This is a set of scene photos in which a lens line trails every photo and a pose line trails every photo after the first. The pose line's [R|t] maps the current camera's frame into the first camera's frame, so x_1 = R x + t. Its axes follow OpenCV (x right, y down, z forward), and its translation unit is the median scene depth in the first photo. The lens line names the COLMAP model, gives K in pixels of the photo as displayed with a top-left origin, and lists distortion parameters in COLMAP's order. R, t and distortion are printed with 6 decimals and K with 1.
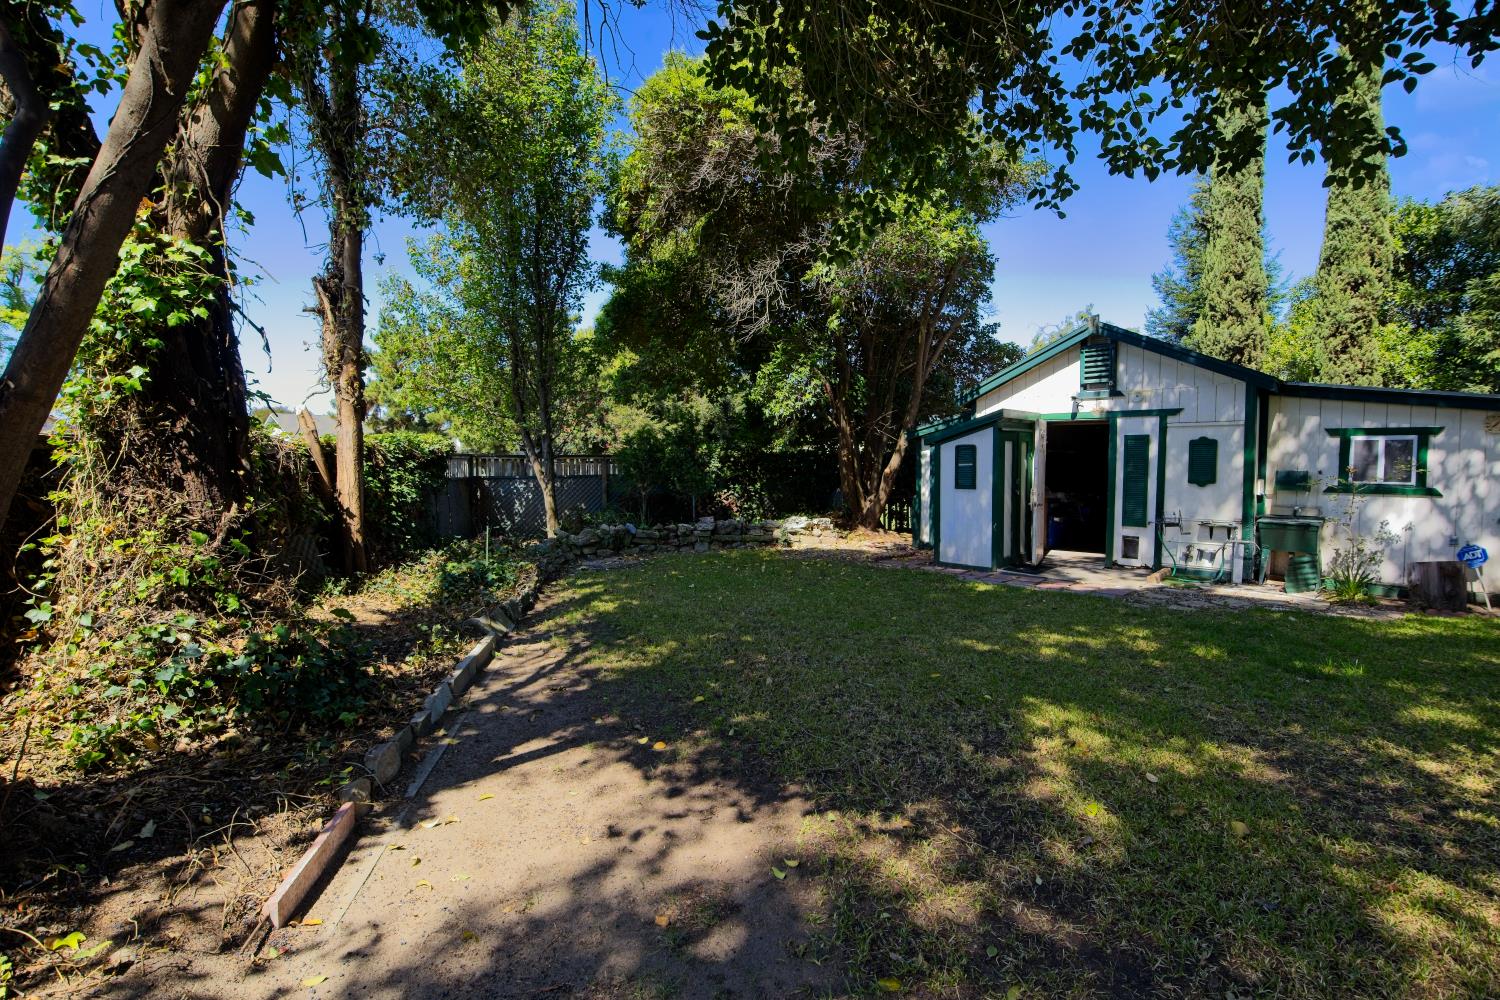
lens RADIAL K [[738.8, 0, 747.5], [0, 738.8, 491.8], [0, 0, 1]] dist [0.011489, -0.000314]
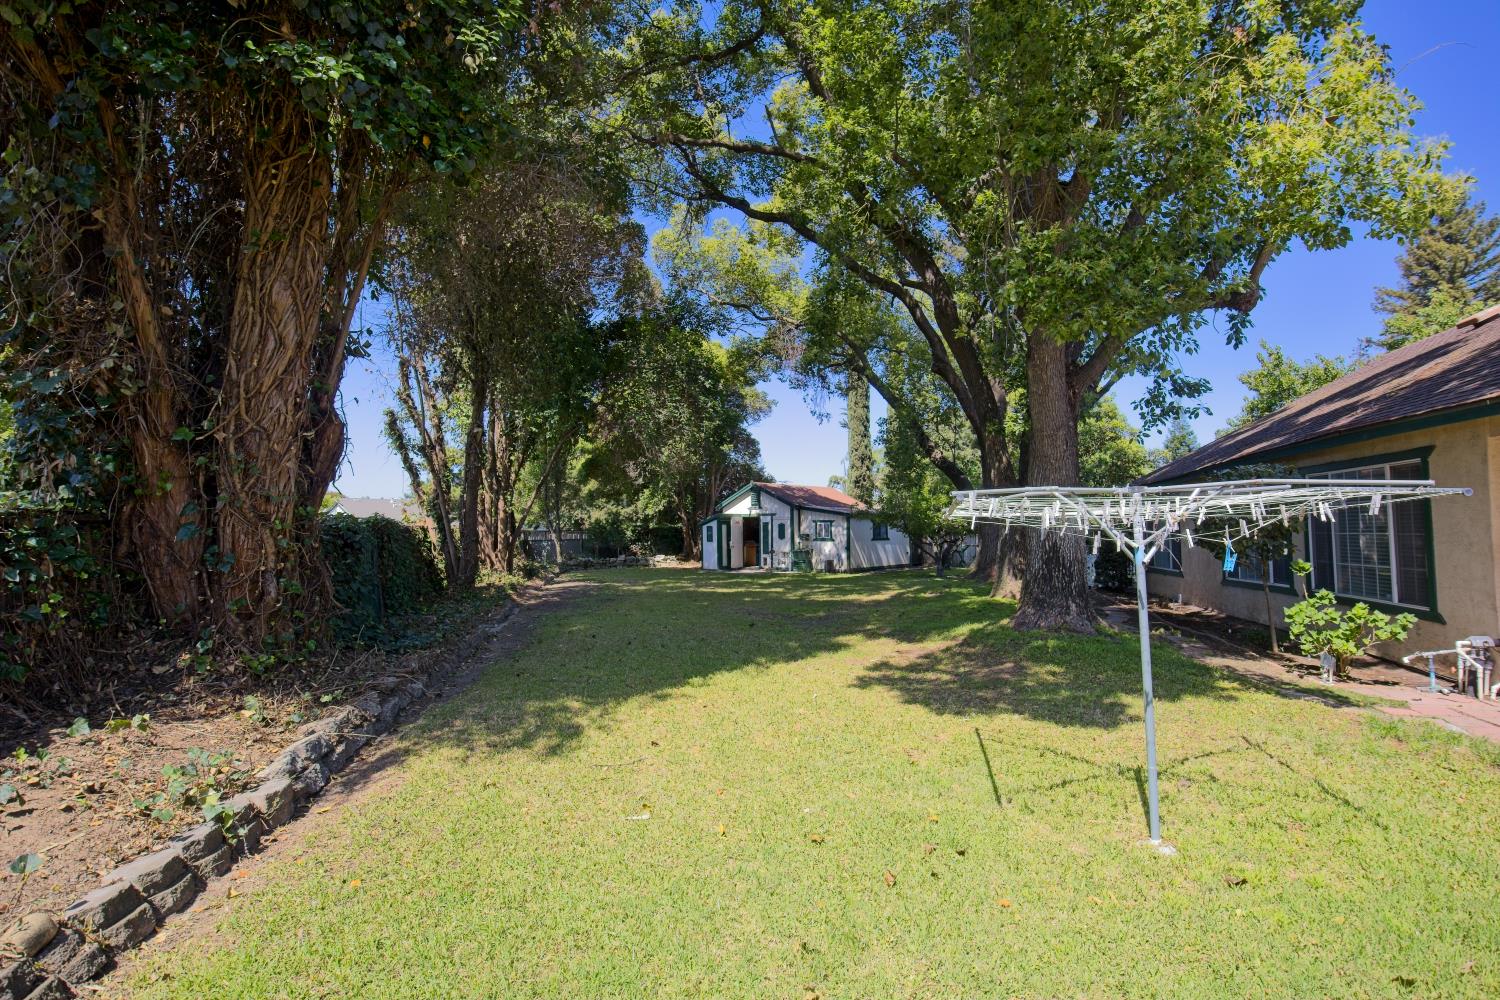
lens RADIAL K [[738.8, 0, 747.7], [0, 738.8, 491.9], [0, 0, 1]] dist [0.011489, -0.000314]
pose [[0.999878, -0.008574, 0.013061, 0.386533], [0.009751, 0.995631, -0.092864, 0.066730], [-0.012208, 0.092981, 0.995593, -1.719859]]
